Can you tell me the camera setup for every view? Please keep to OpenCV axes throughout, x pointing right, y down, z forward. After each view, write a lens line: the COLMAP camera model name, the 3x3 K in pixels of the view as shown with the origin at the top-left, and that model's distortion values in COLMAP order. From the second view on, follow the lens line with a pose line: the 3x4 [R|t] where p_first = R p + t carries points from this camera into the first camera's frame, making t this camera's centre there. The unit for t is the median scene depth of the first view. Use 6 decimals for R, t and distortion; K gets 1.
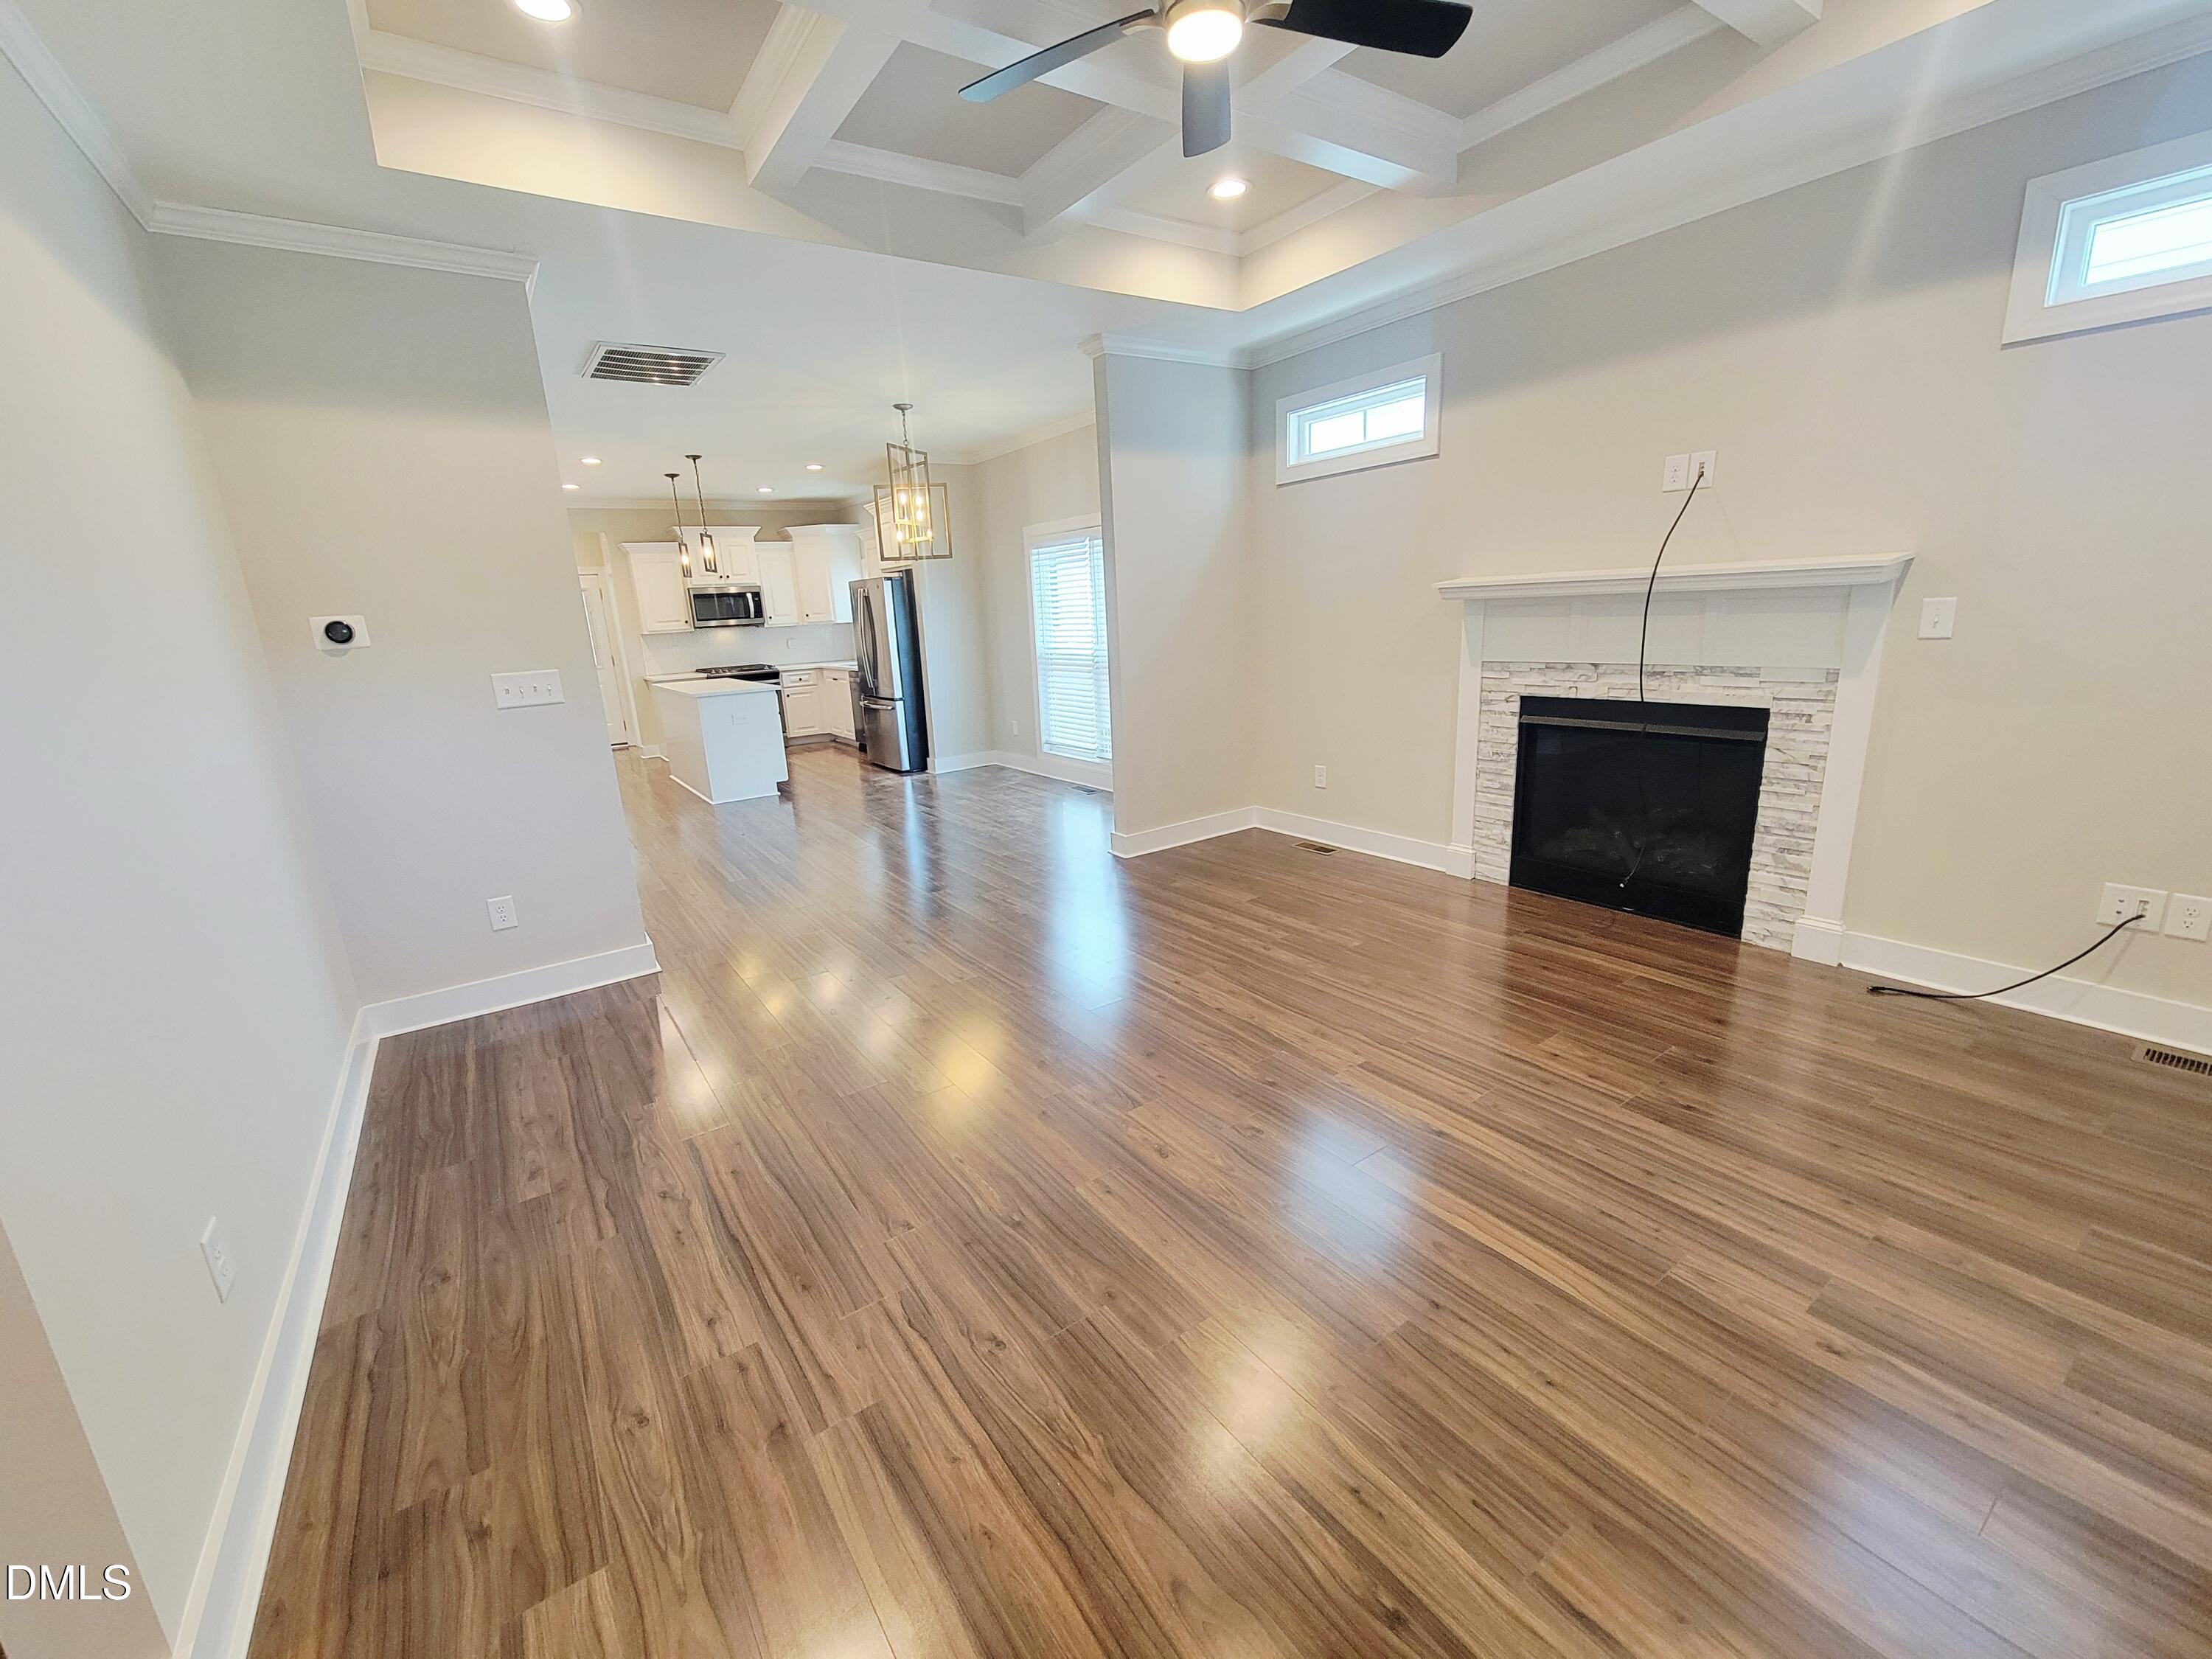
lens RADIAL K [[900.0, 0, 1092.6], [0, 900.0, 830.3], [0, 0, 1]] dist [0.004623, -0.004309]
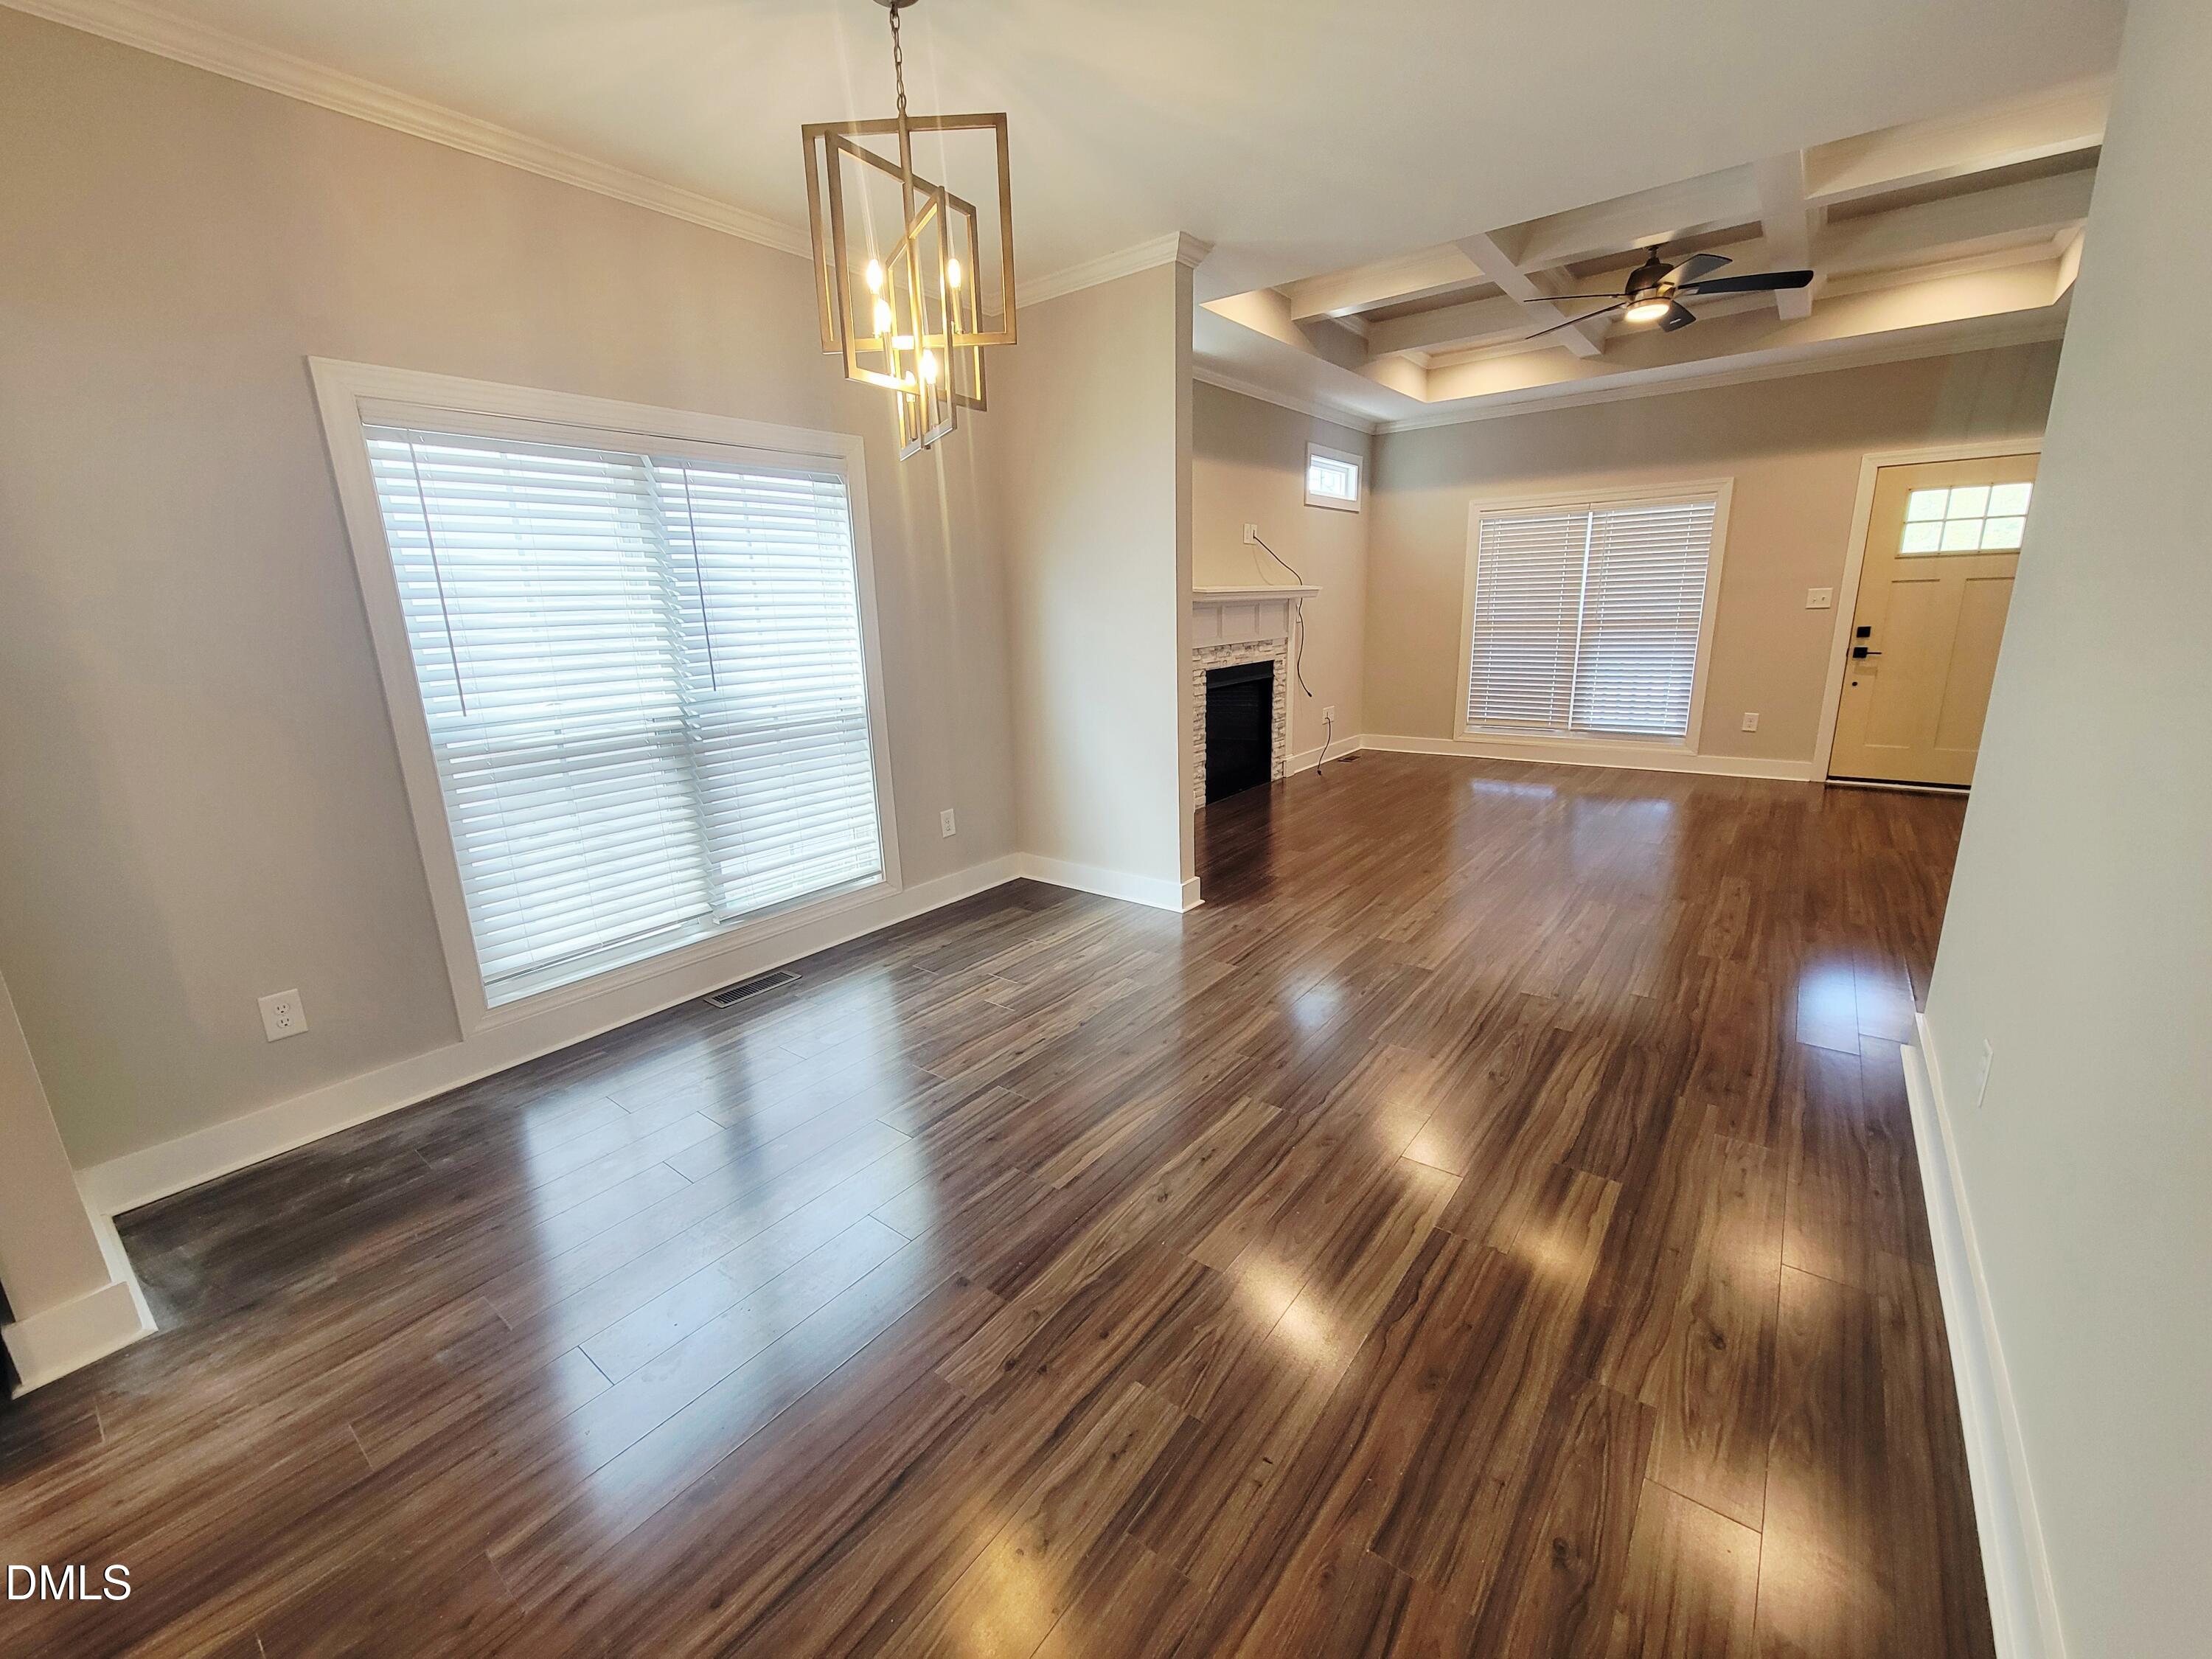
lens RADIAL K [[903.8, 0, 1092.1], [0, 903.8, 828.5], [0, 0, 1]] dist [0.000830, -0.001100]
pose [[-0.300406, -0.173766, 0.937850, -1.032031], [0.279825, 0.923943, 0.260821, -0.409152], [-0.911841, 0.340786, -0.228934, 1.880802]]
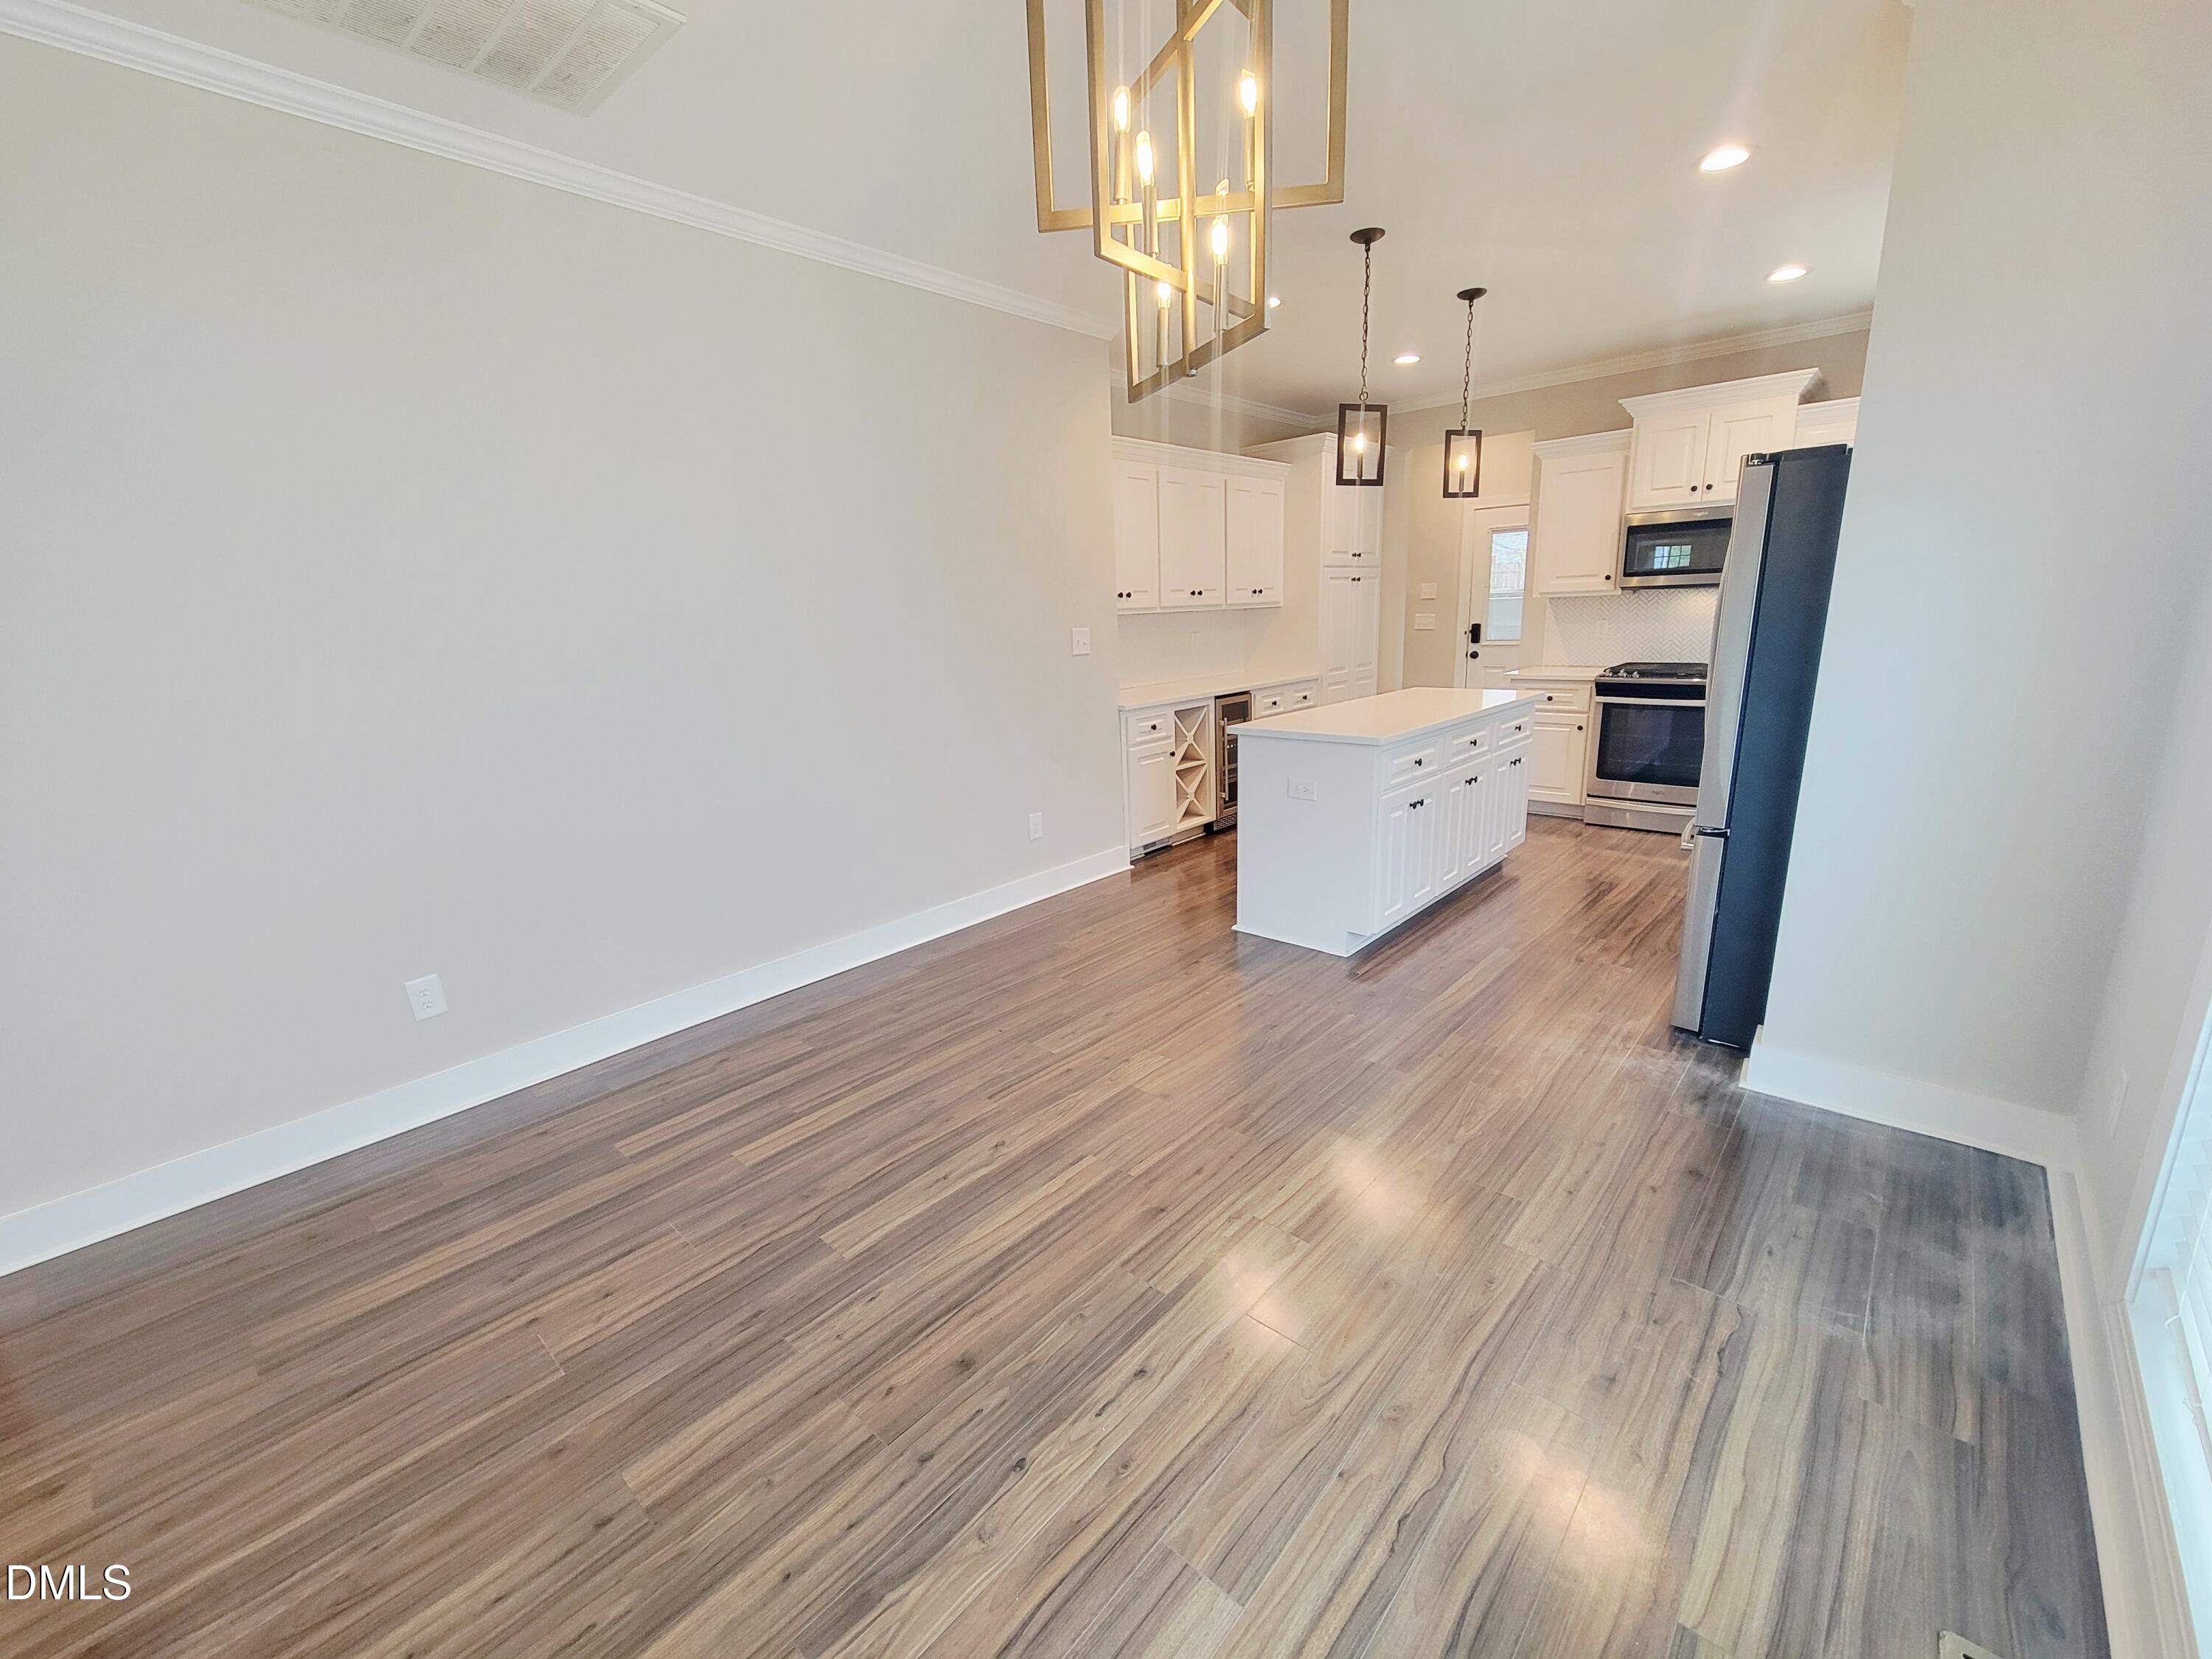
lens RADIAL K [[903.8, 0, 1092.1], [0, 903.8, 828.5], [0, 0, 1]] dist [0.000830, -0.001100]
pose [[0.227963, 0.273413, -0.934494, 0.107789], [-0.210861, 0.950851, 0.226761, -0.409331], [0.950563, 0.145355, 0.274410, 1.618134]]
